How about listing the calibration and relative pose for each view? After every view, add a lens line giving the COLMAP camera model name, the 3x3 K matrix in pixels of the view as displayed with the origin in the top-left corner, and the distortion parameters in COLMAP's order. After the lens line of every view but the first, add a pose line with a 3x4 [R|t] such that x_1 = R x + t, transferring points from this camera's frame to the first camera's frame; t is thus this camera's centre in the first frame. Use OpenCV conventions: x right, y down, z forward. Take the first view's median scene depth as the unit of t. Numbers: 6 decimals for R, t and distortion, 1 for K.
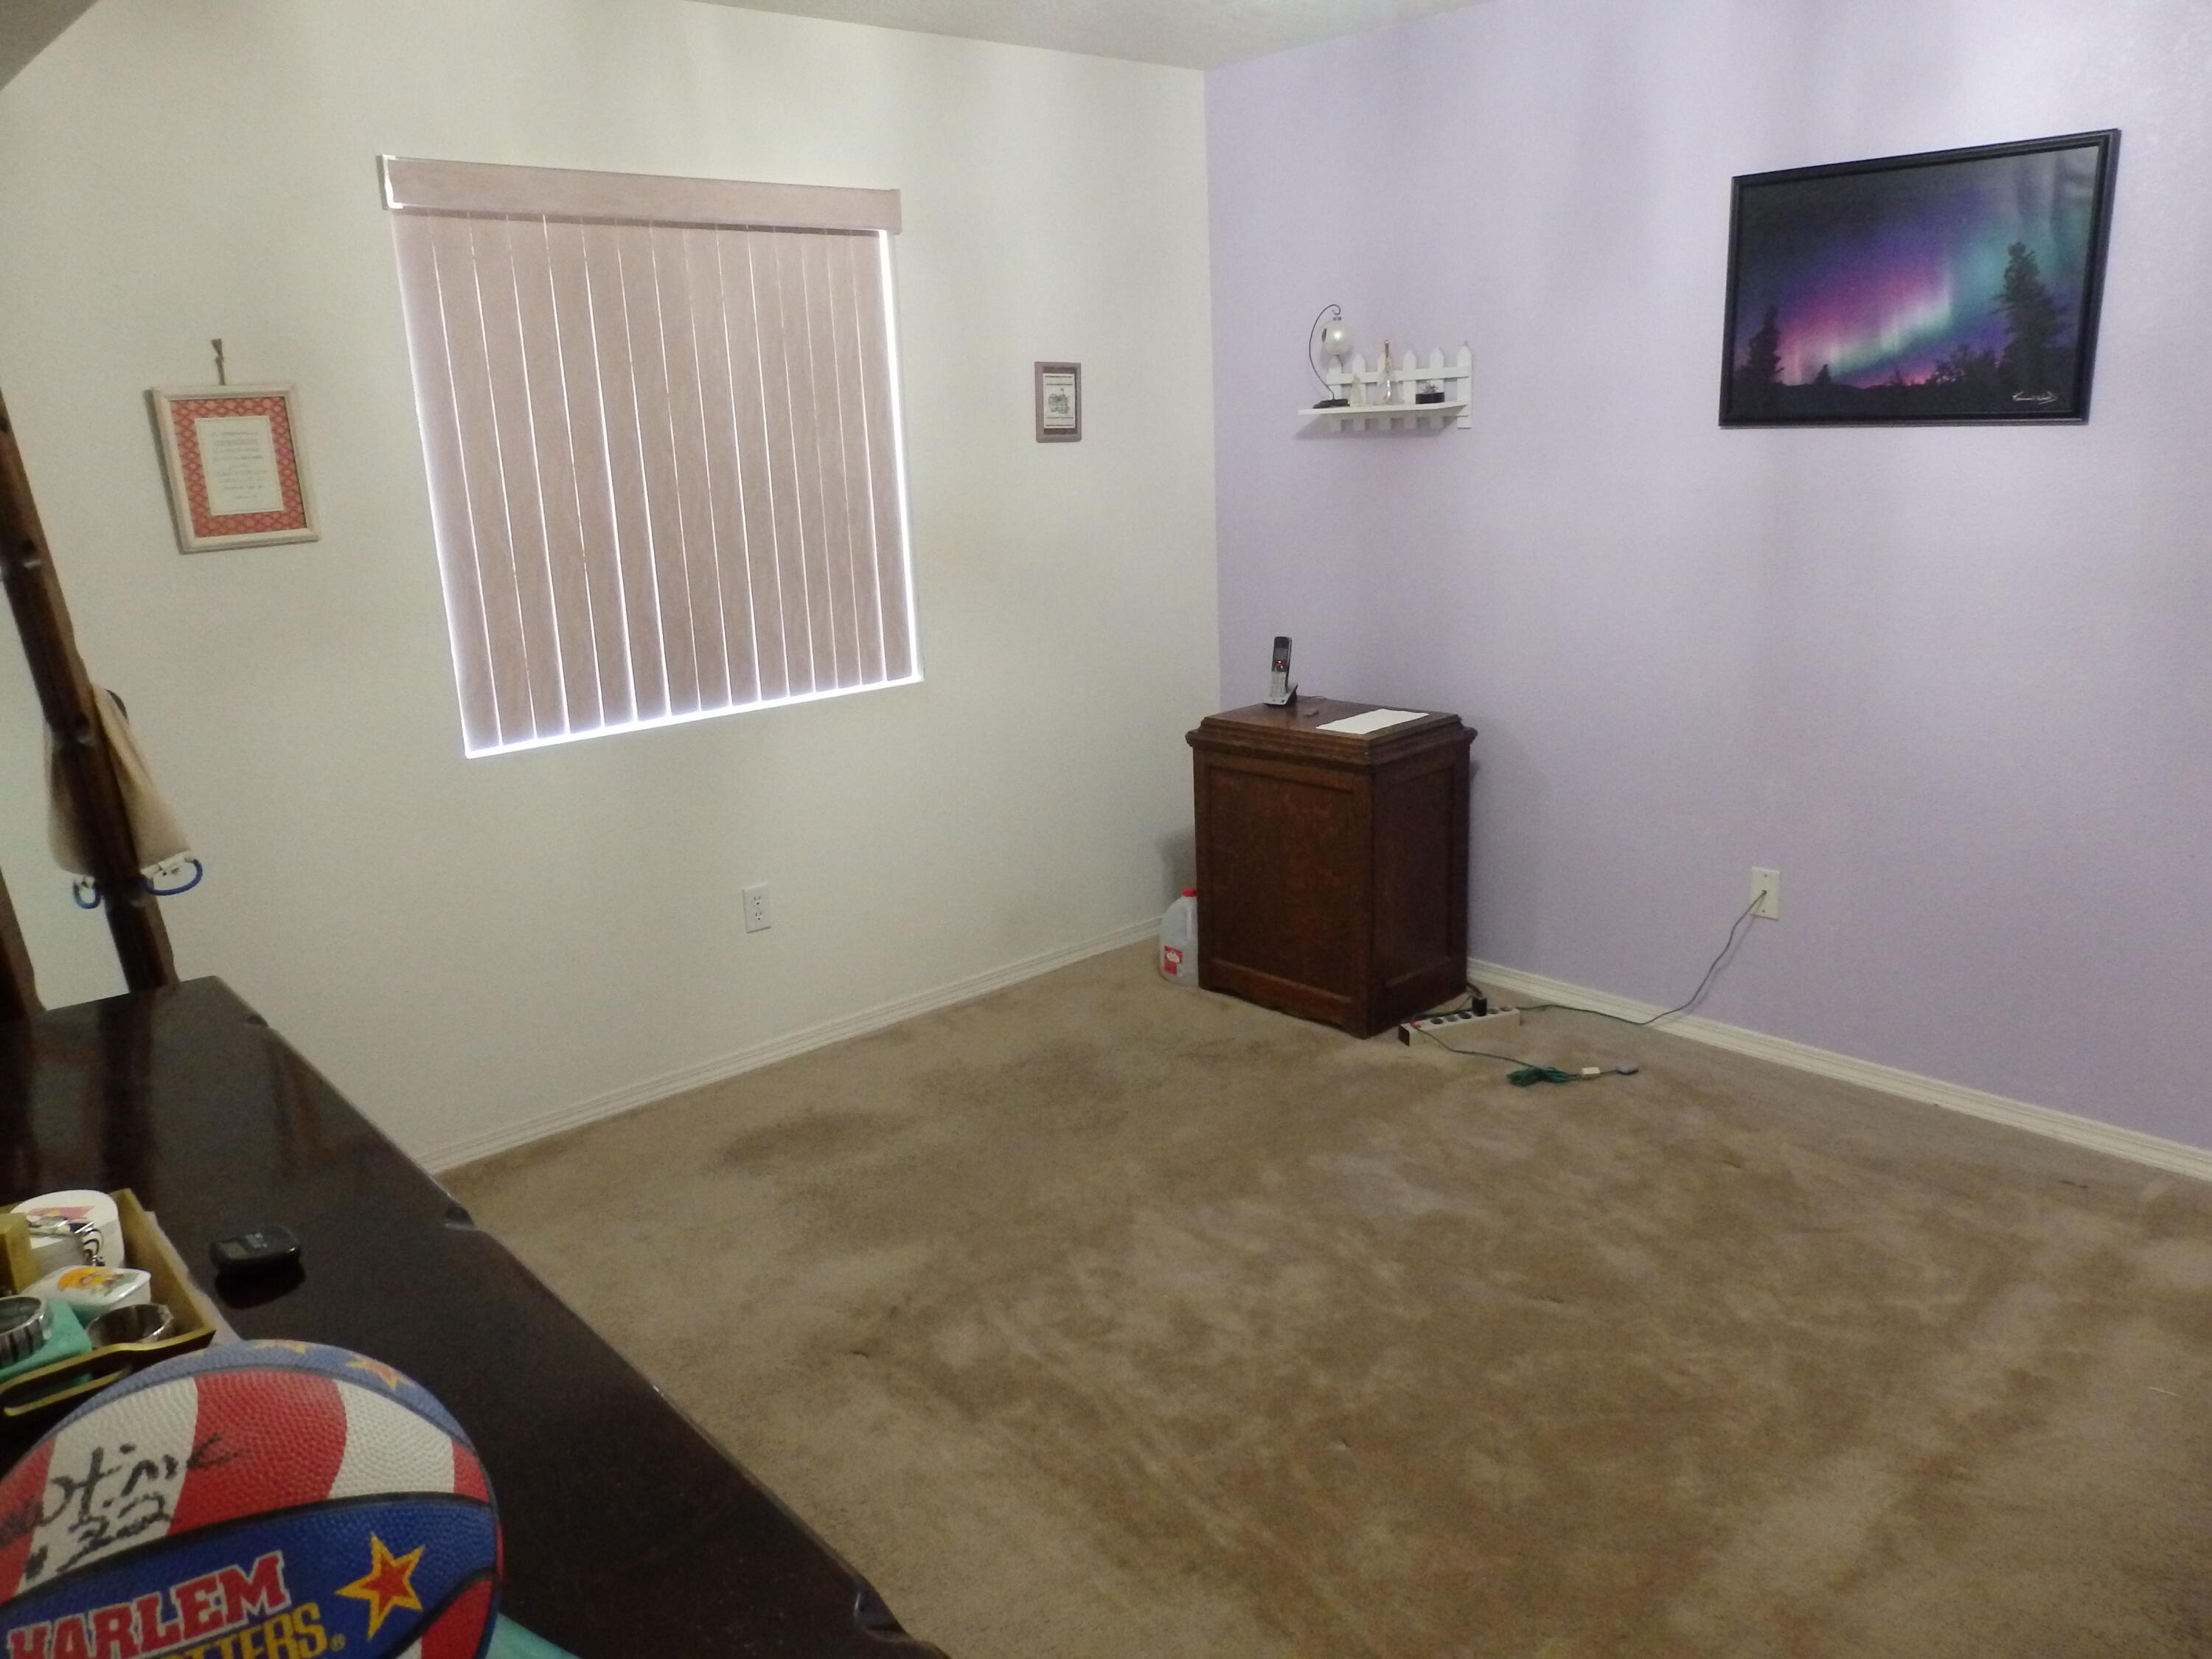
lens RADIAL K [[1667.0, 0, 1106.0], [0, 1667.0, 829.5], [0, 0, 1]] dist [0.000086, 0.005848]
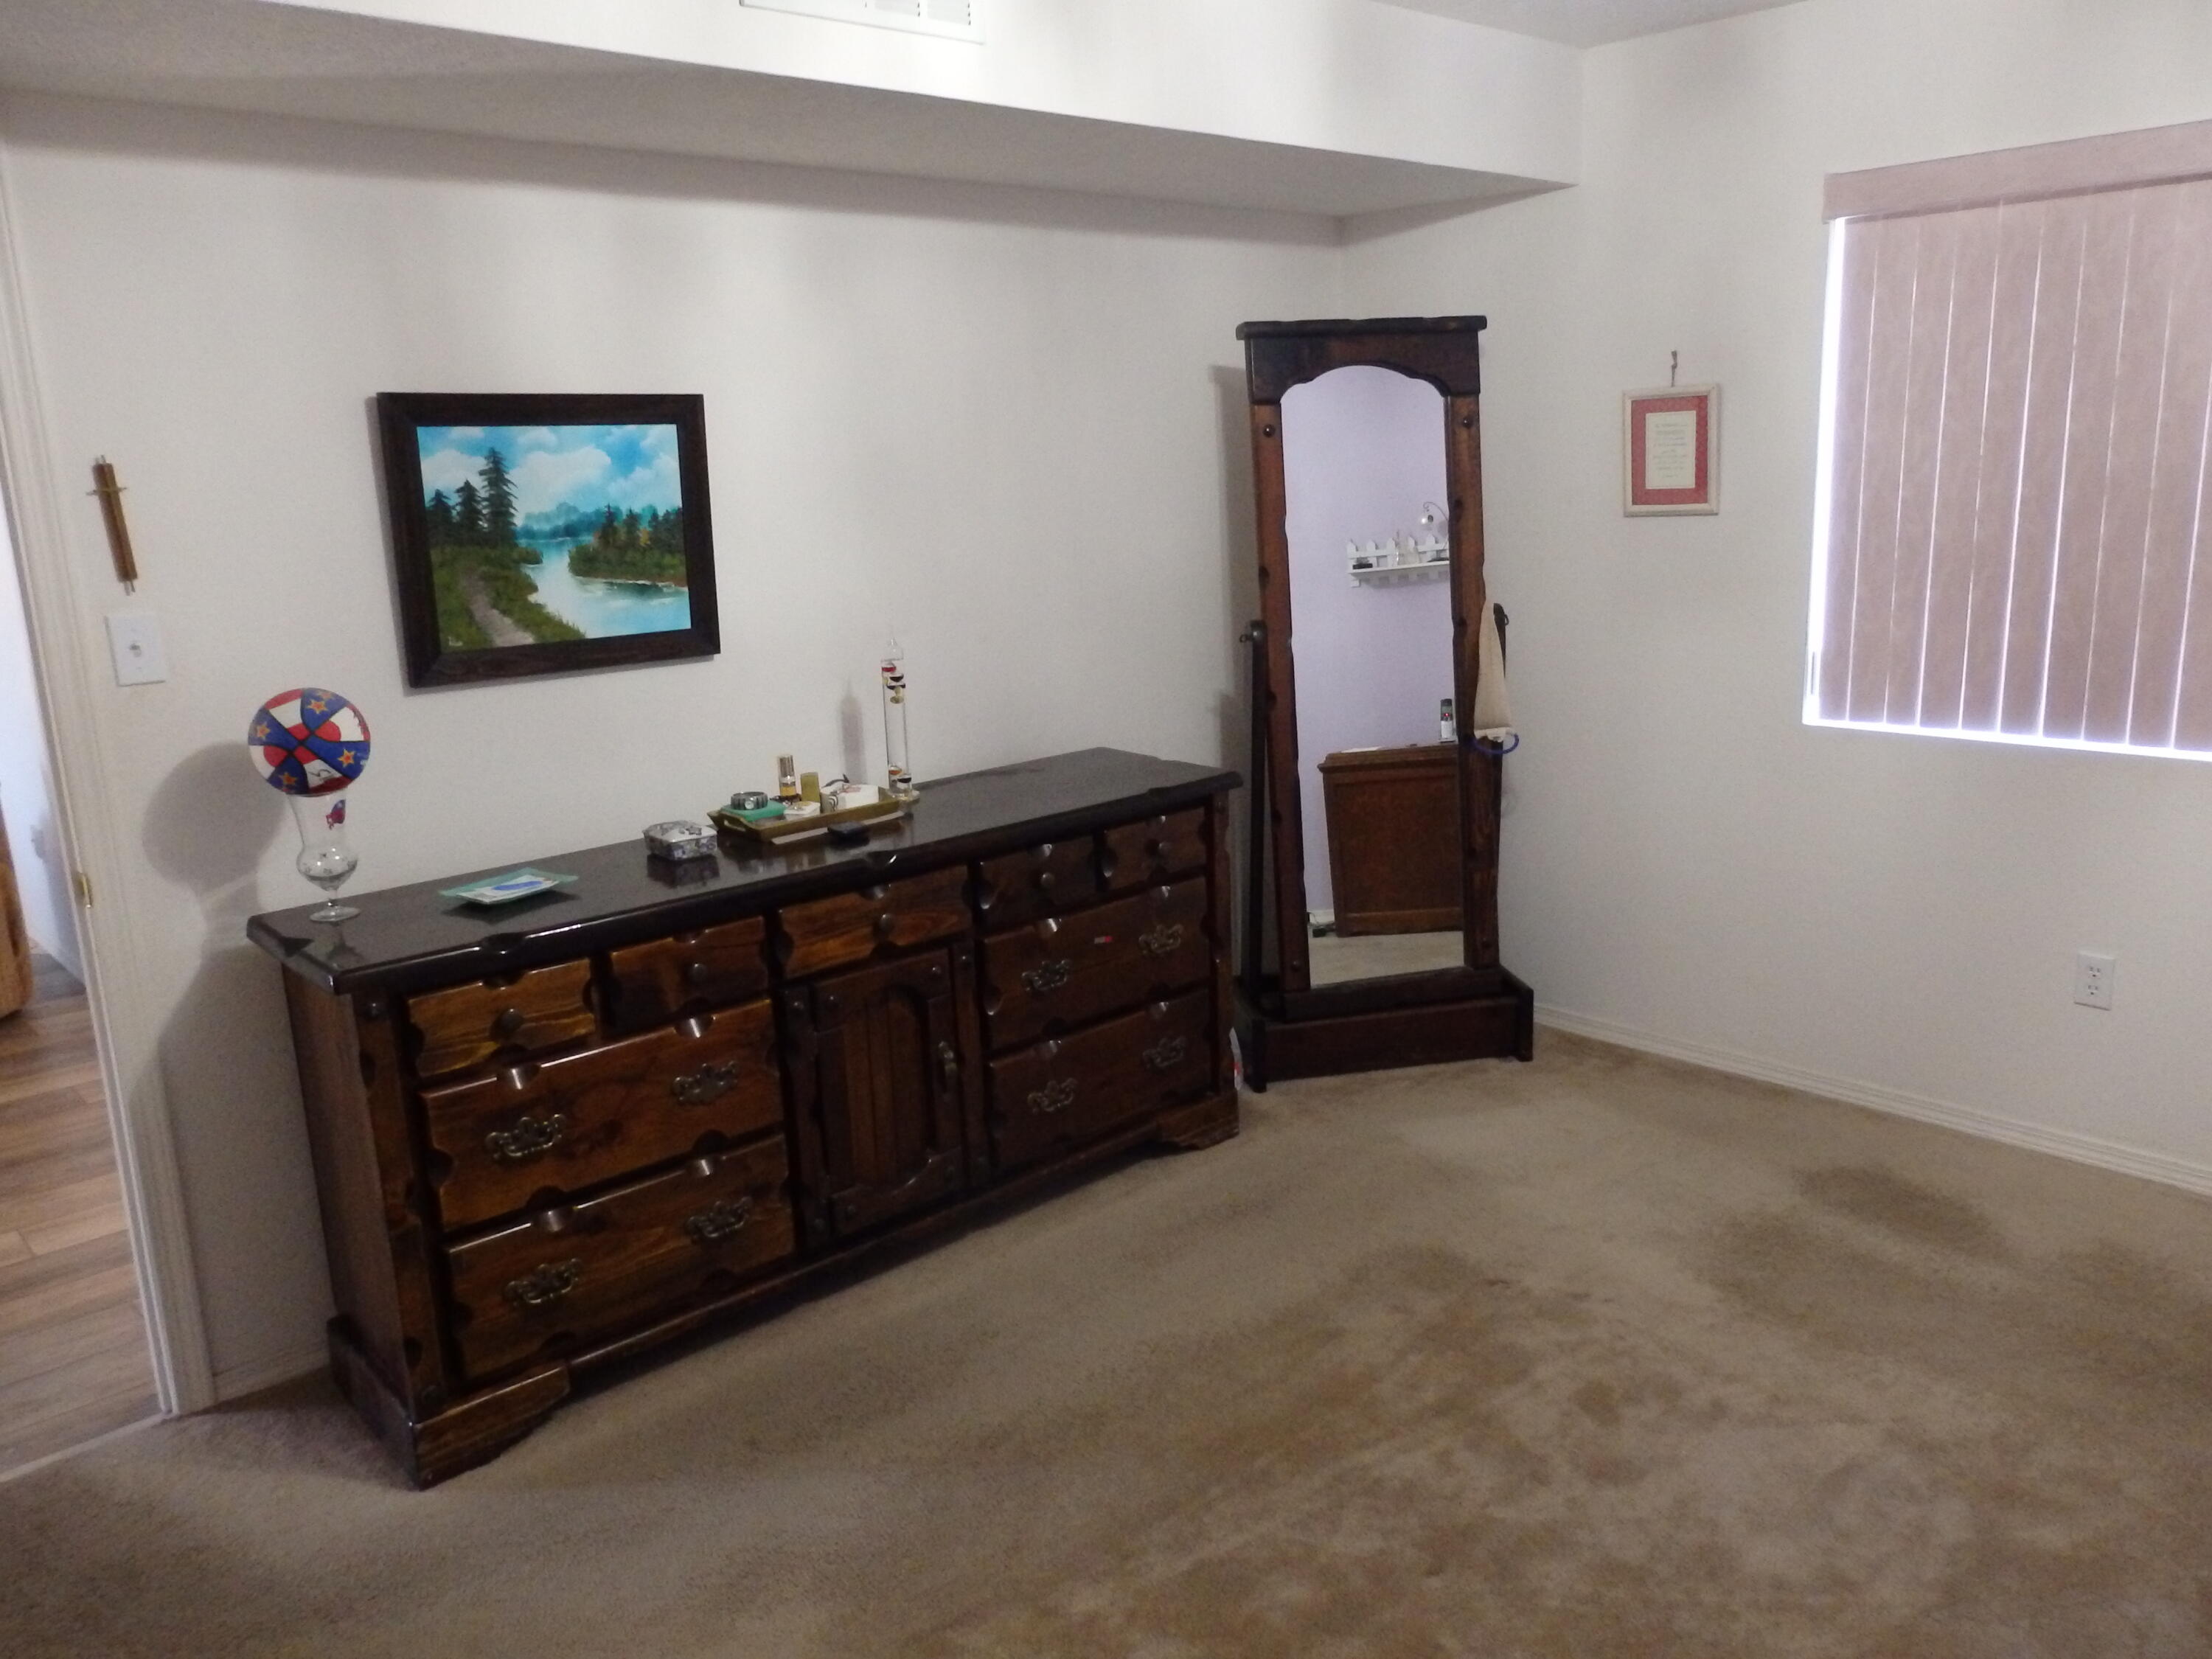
lens RADIAL K [[1667.0, 0, 1106.0], [0, 1667.0, 829.5], [0, 0, 1]] dist [0.000086, 0.005848]
pose [[-0.000959, 0.256166, -0.966632, 0.672301], [-0.210275, 0.944969, 0.250633, -0.150737], [0.977642, 0.203499, 0.052959, 0.498870]]
